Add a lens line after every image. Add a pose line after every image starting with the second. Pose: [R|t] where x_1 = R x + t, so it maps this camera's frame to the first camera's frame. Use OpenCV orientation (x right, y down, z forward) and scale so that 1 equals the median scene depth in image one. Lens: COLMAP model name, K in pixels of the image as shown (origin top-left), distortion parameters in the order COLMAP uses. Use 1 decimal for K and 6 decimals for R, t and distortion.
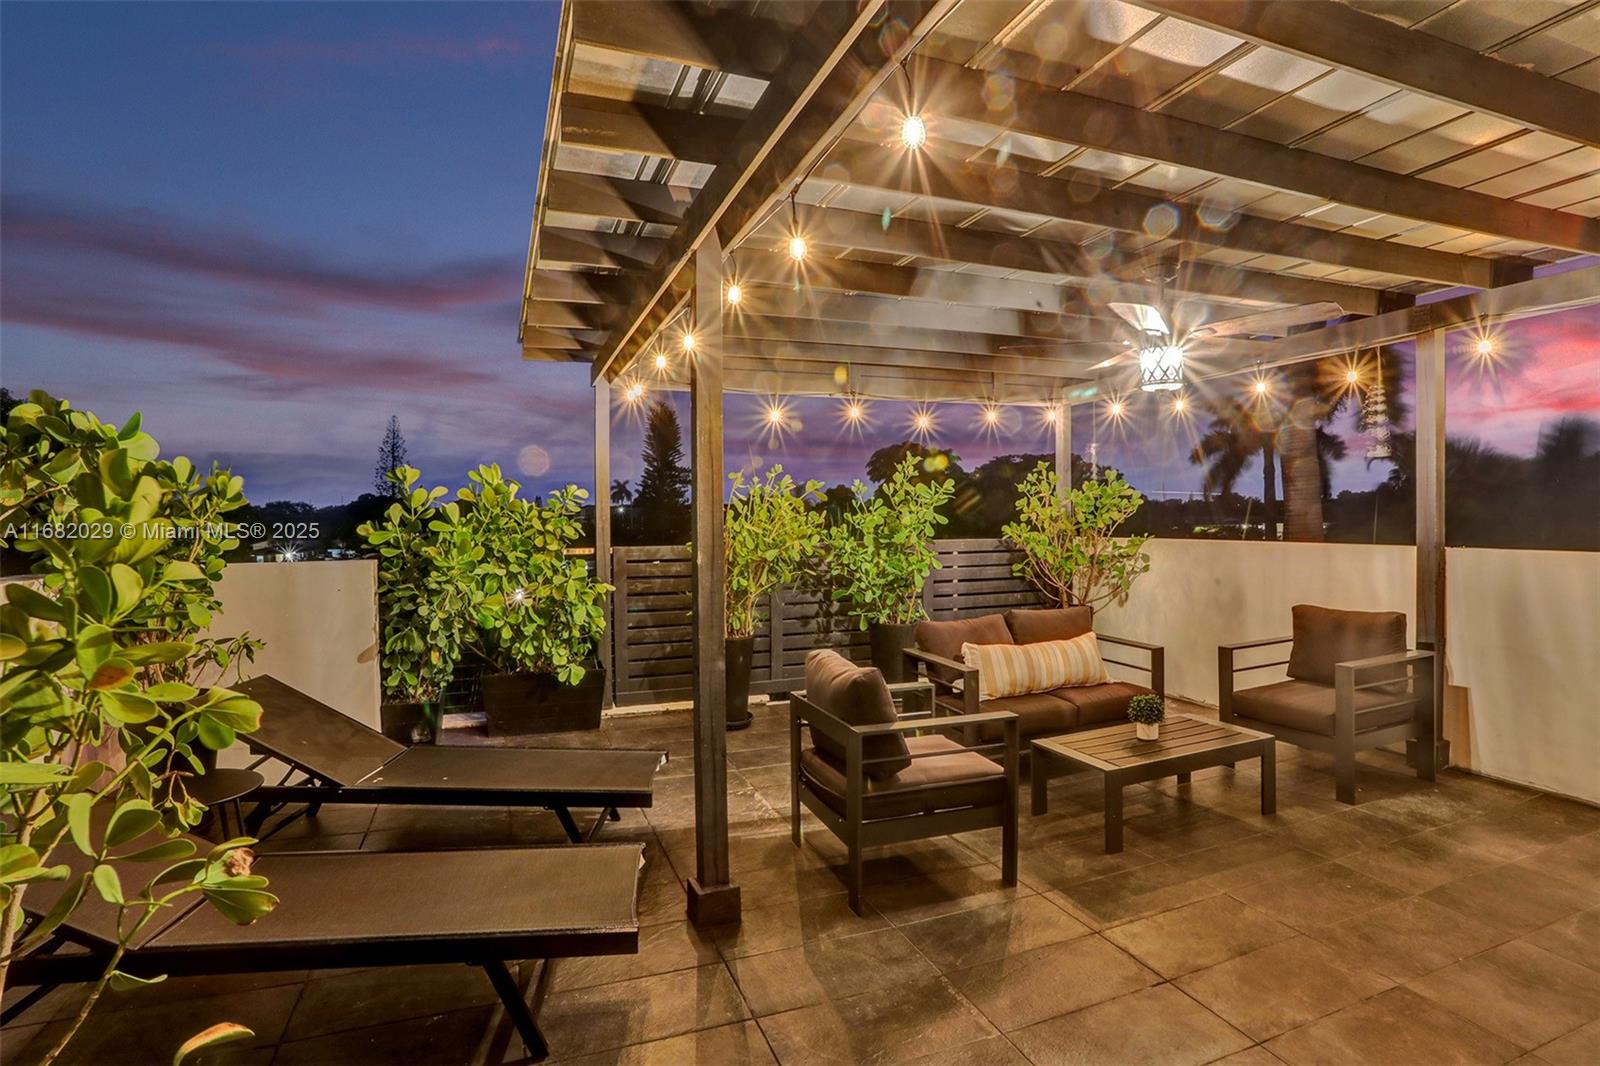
lens RADIAL K [[784.3, 0, 792.2], [0, 784.3, 537.3], [0, 0, 1]] dist [-0.070838, 0.027521]
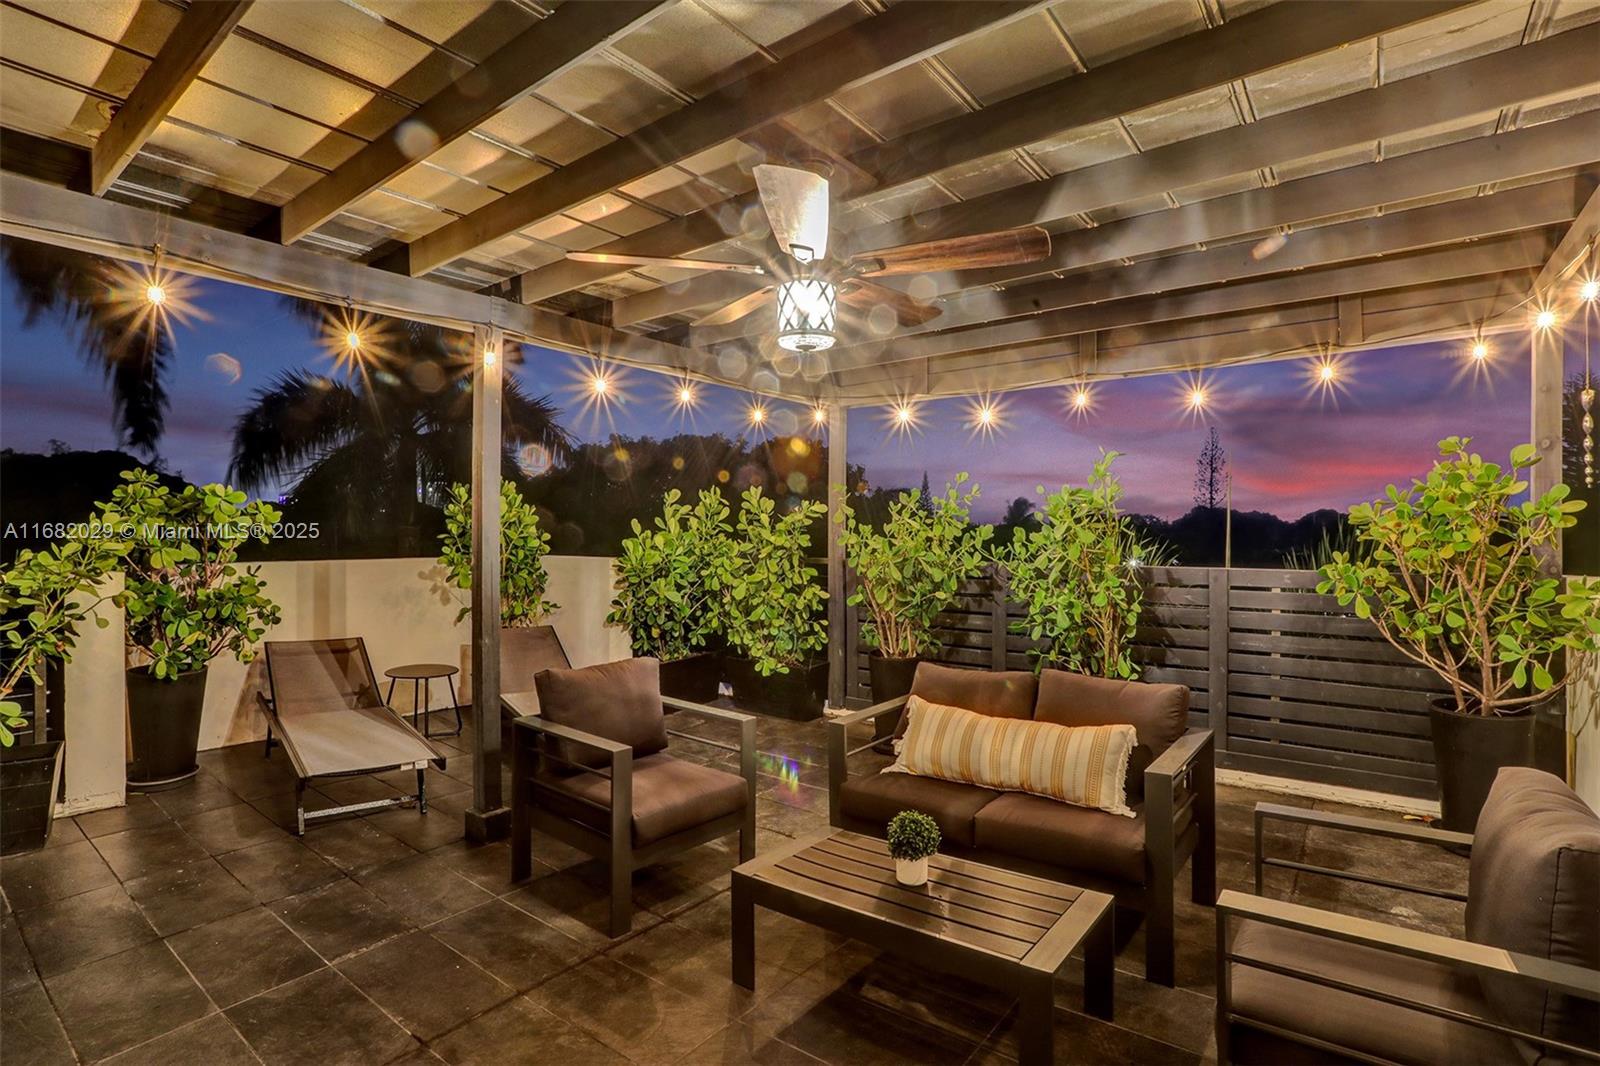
lens RADIAL K [[784.3, 0, 794.6], [0, 784.3, 524.1], [0, 0, 1]] dist [-0.070838, 0.027521]
pose [[0.516584, 0.001933, -0.856234, 0.778160], [-0.029243, 0.999454, -0.015387, -0.018798], [0.855737, 0.032987, 0.516359, 0.463202]]
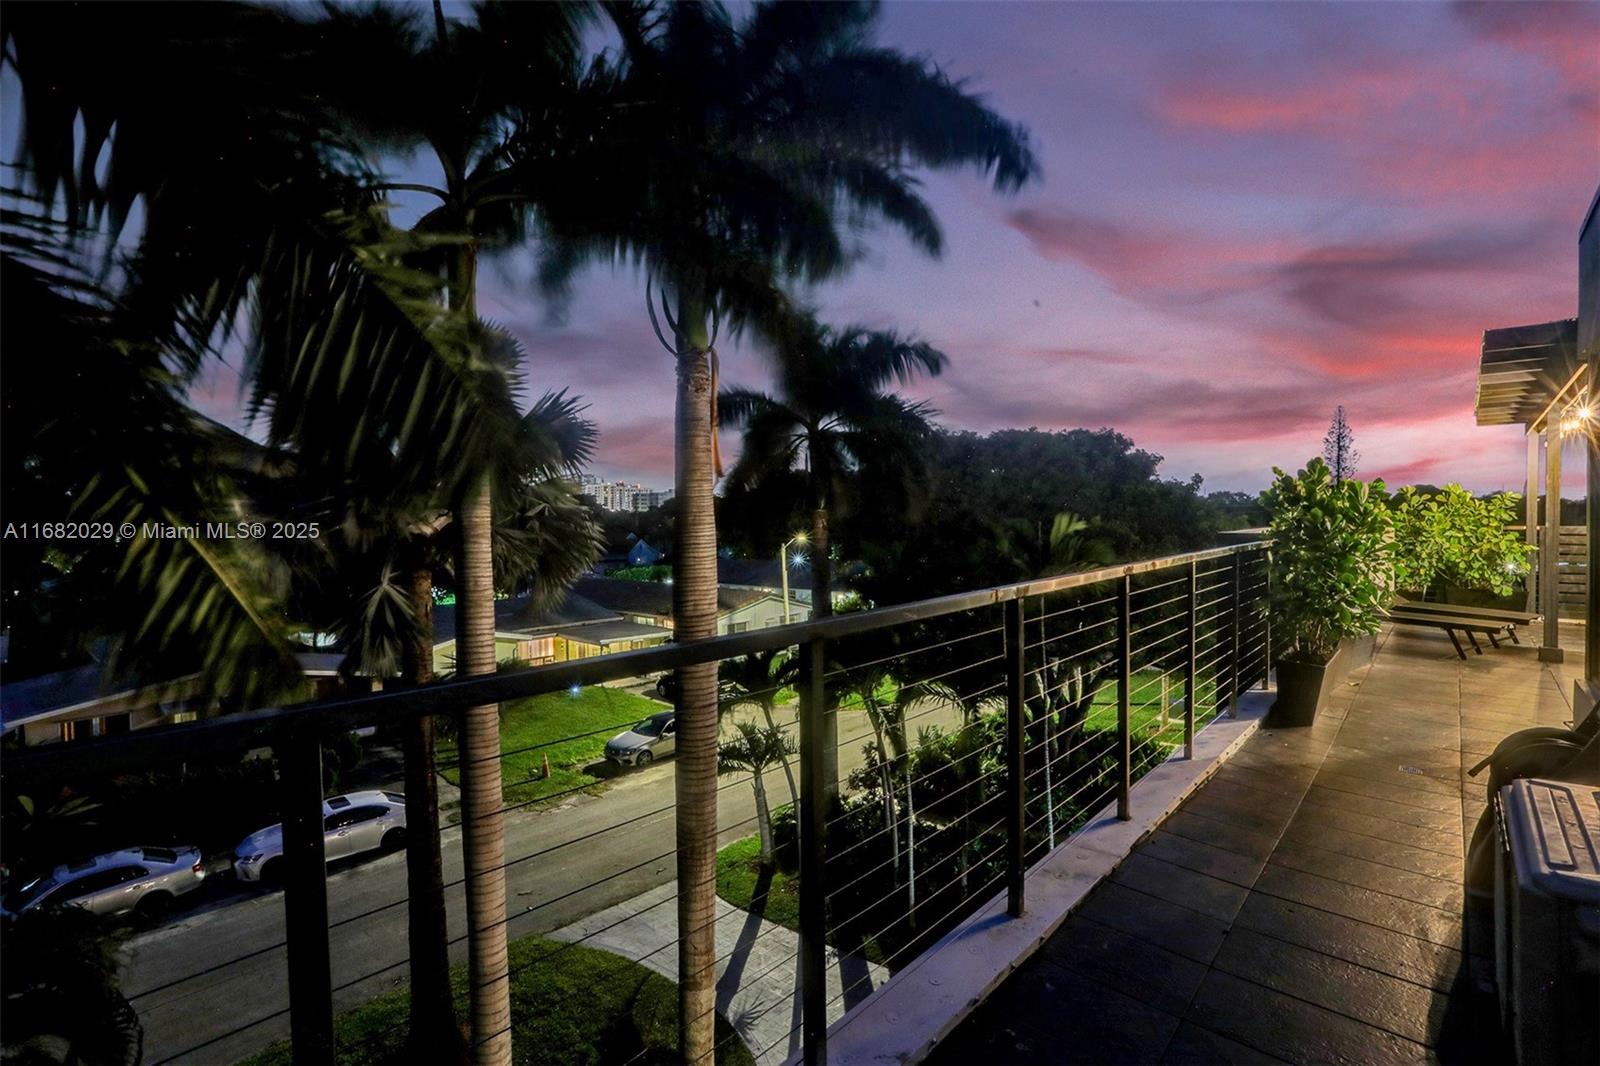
lens RADIAL K [[784.3, 0, 777.9], [0, 784.3, 523.0], [0, 0, 1]] dist [-0.070838, 0.027521]
pose [[0.451655, 0.017322, -0.892024, 0.600964], [-0.021019, 0.999741, 0.008772, 0.032824], [0.891945, 0.014788, 0.451902, -1.546470]]
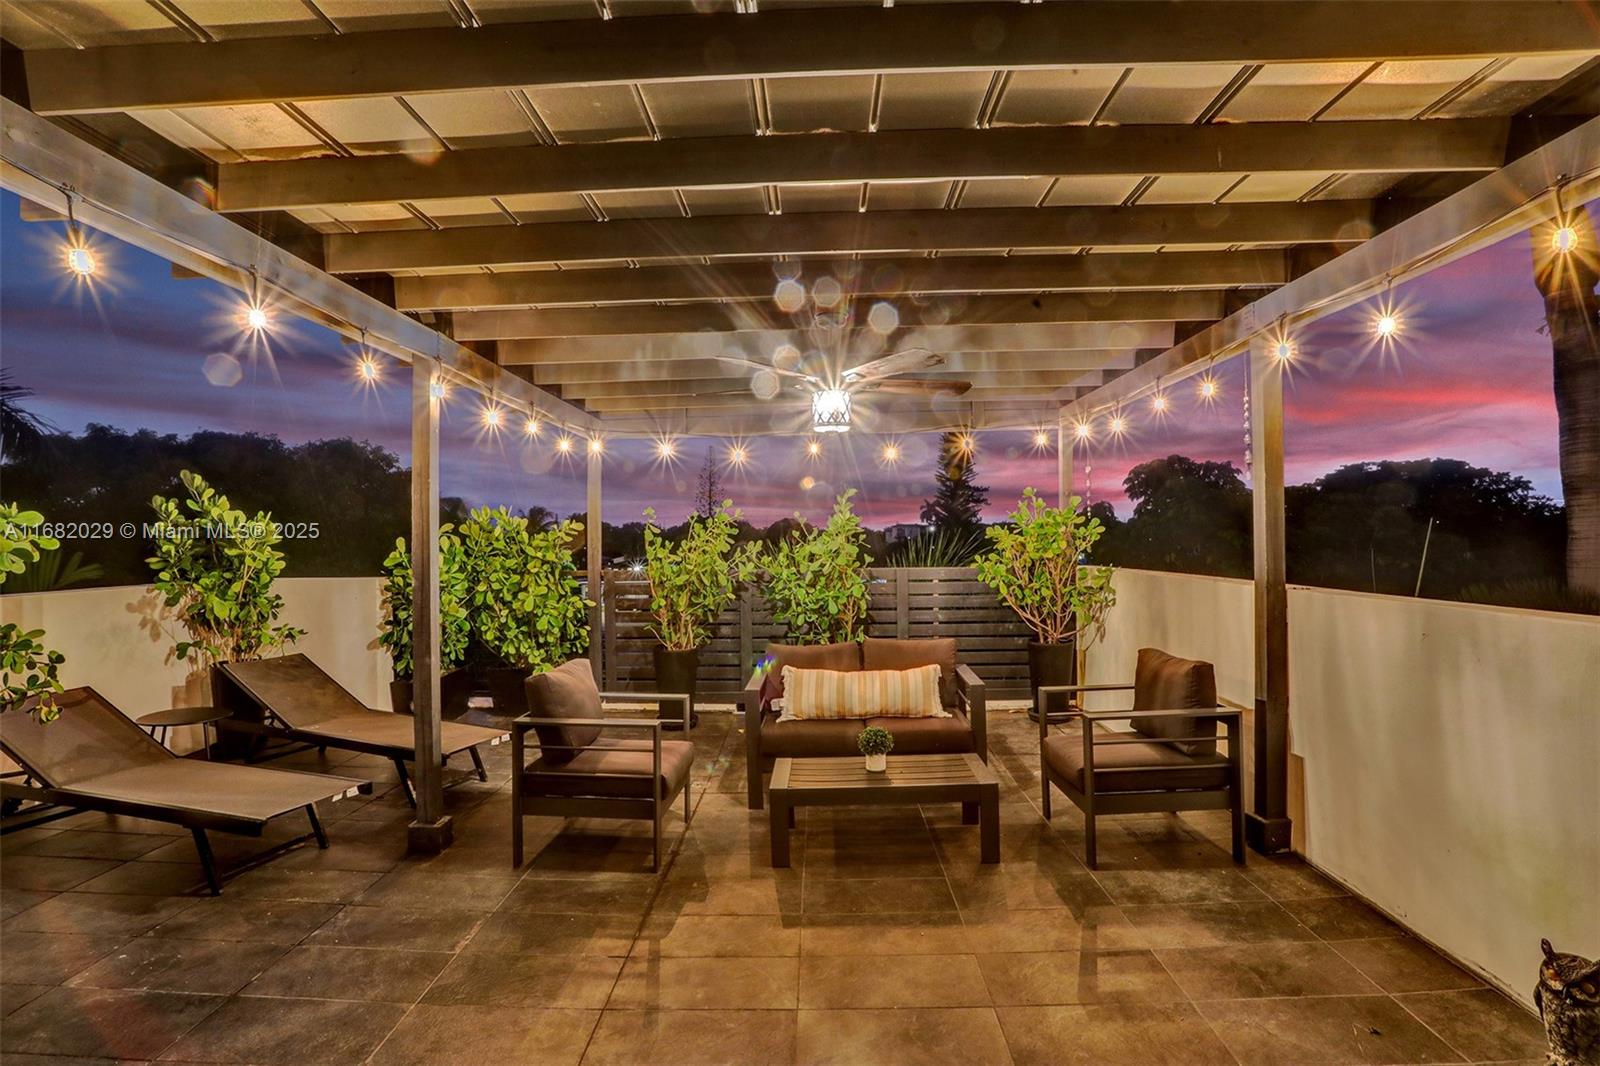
lens RADIAL K [[784.3, 0, 797.3], [0, 784.3, 536.2], [0, 0, 1]] dist [-0.070838, 0.027521]
pose [[0.921391, -0.000767, -0.388637, 0.619978], [-0.008864, 0.999696, -0.022989, -0.018342], [0.388537, 0.024626, 0.921104, 0.001980]]
